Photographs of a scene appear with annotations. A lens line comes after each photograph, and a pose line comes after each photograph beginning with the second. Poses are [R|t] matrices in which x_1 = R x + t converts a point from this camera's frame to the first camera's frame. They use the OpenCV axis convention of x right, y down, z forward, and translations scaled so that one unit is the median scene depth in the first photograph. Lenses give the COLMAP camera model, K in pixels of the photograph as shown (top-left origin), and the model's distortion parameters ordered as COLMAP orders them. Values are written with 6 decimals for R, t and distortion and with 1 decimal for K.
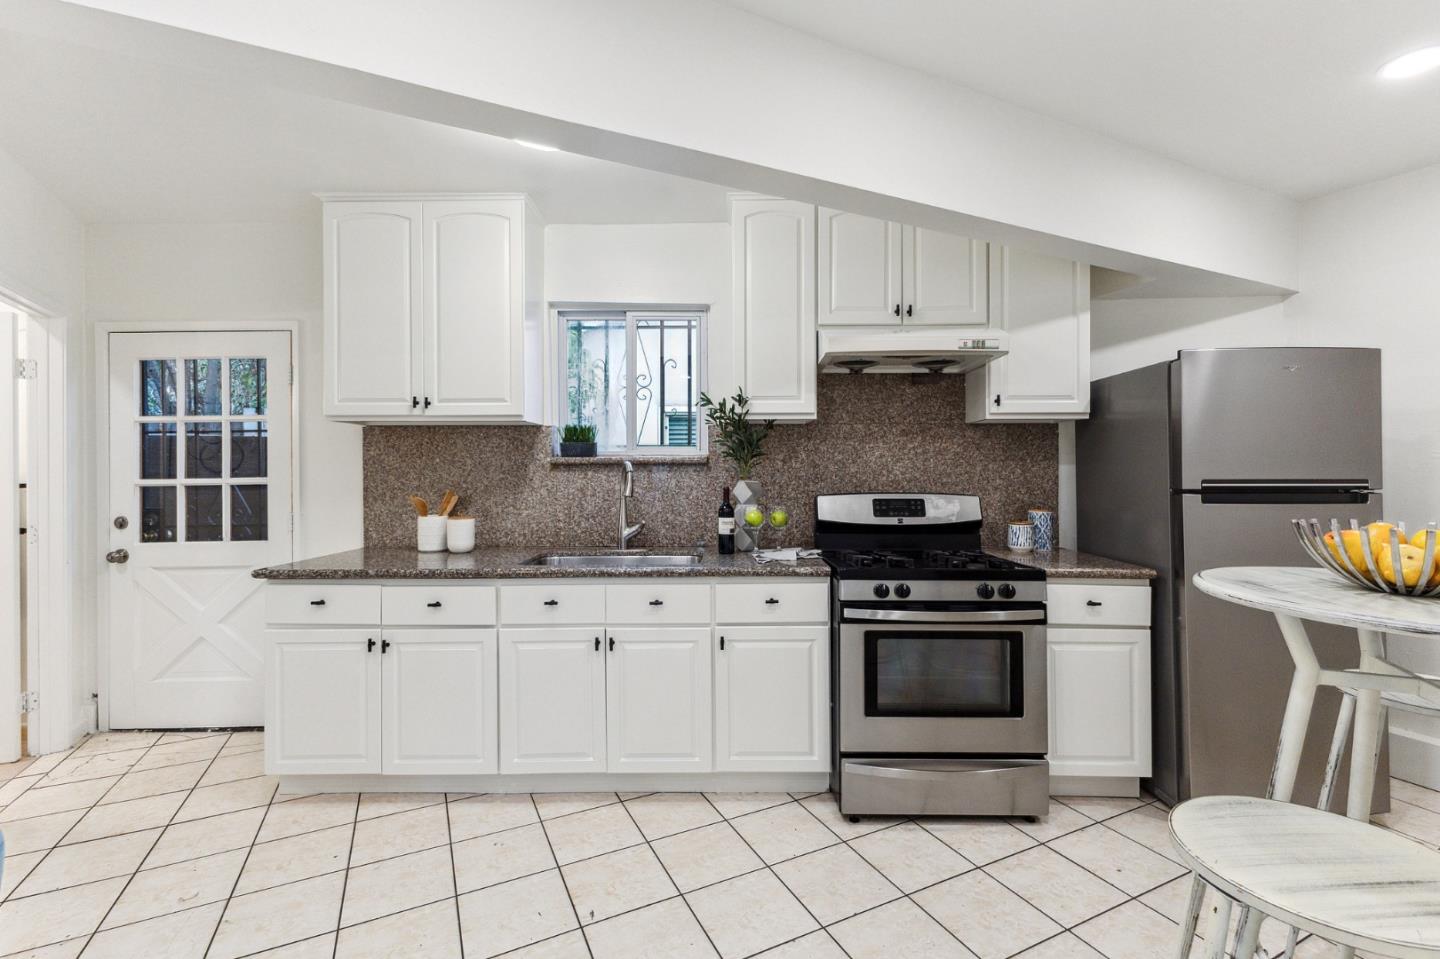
lens RADIAL K [[645.8, 0, 717.9], [0, 645.8, 465.1], [0, 0, 1]] dist [0.012518, -0.000328]
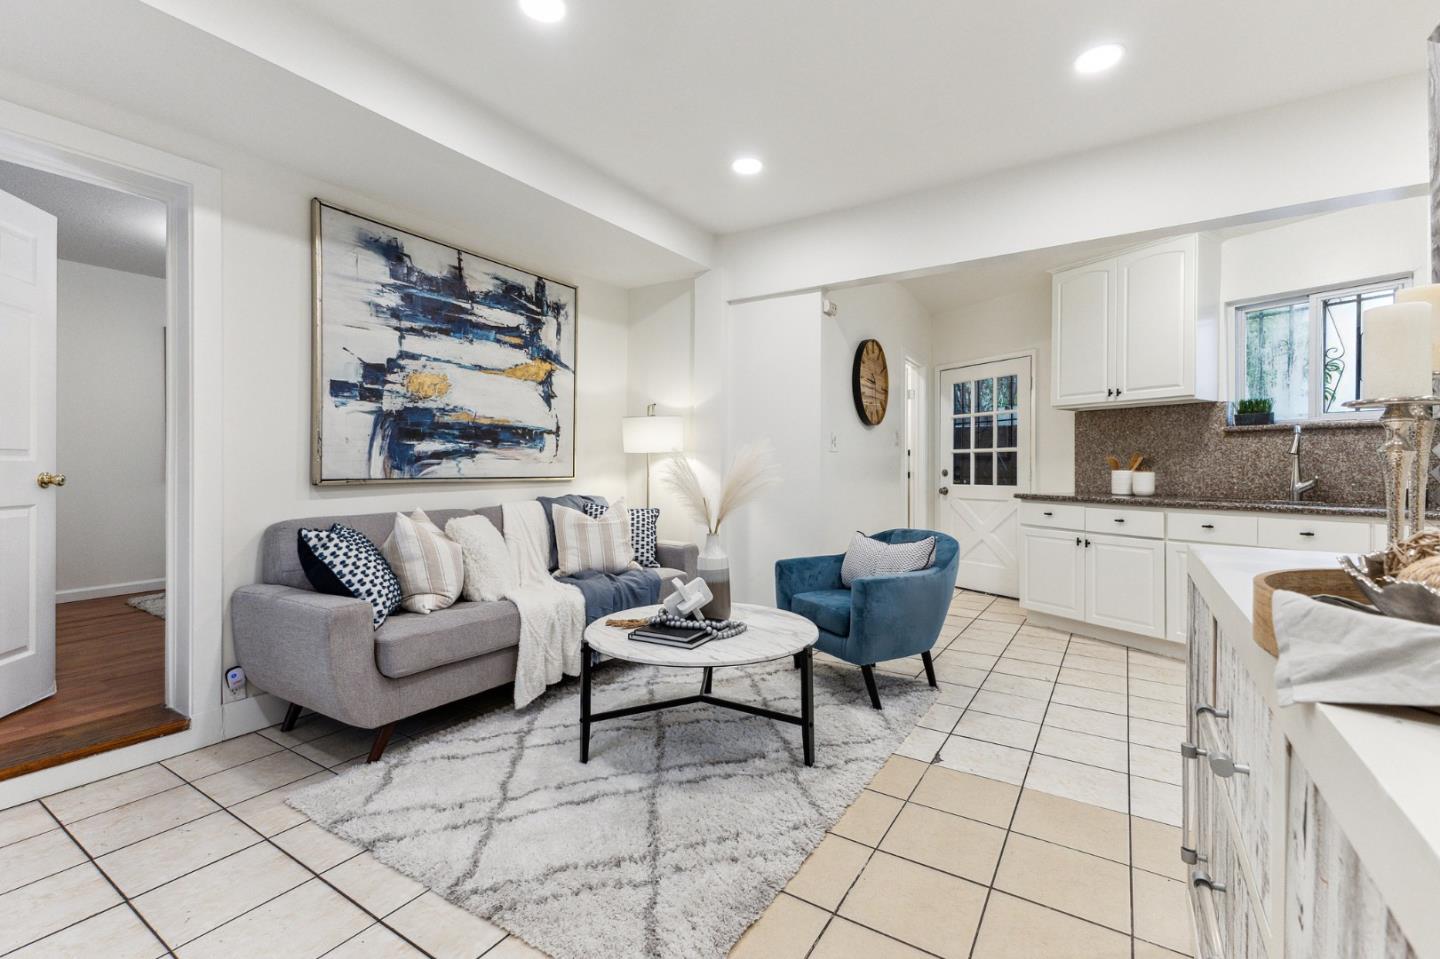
lens RADIAL K [[620.8, 0, 724.7], [0, 620.8, 473.7], [0, 0, 1]] dist [0.002070, -0.000344]
pose [[0.525946, 0.016080, -0.850366, 0.281870], [0.001383, 0.999804, 0.019761, 0.059126], [0.850517, -0.011569, 0.525820, -0.504229]]
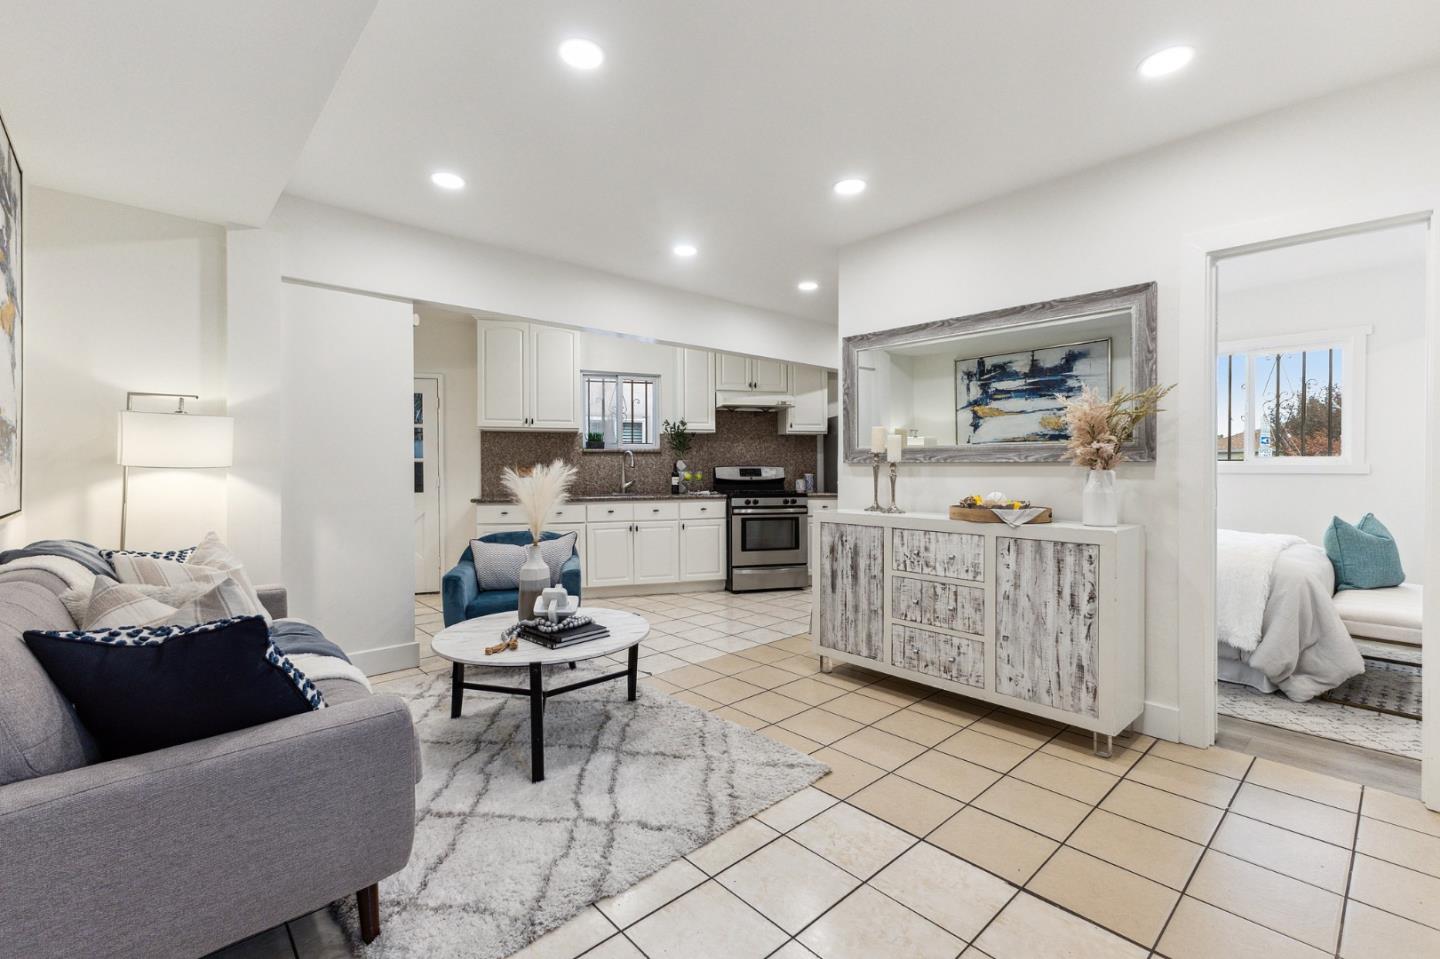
lens RADIAL K [[620.8, 0, 724.7], [0, 620.8, 473.7], [0, 0, 1]] dist [0.002070, -0.000344]
pose [[0.957456, -0.002788, 0.288566, -0.424543], [-0.002242, 0.999851, 0.017100, 0.033443], [-0.288570, -0.017020, 0.957307, -1.031168]]
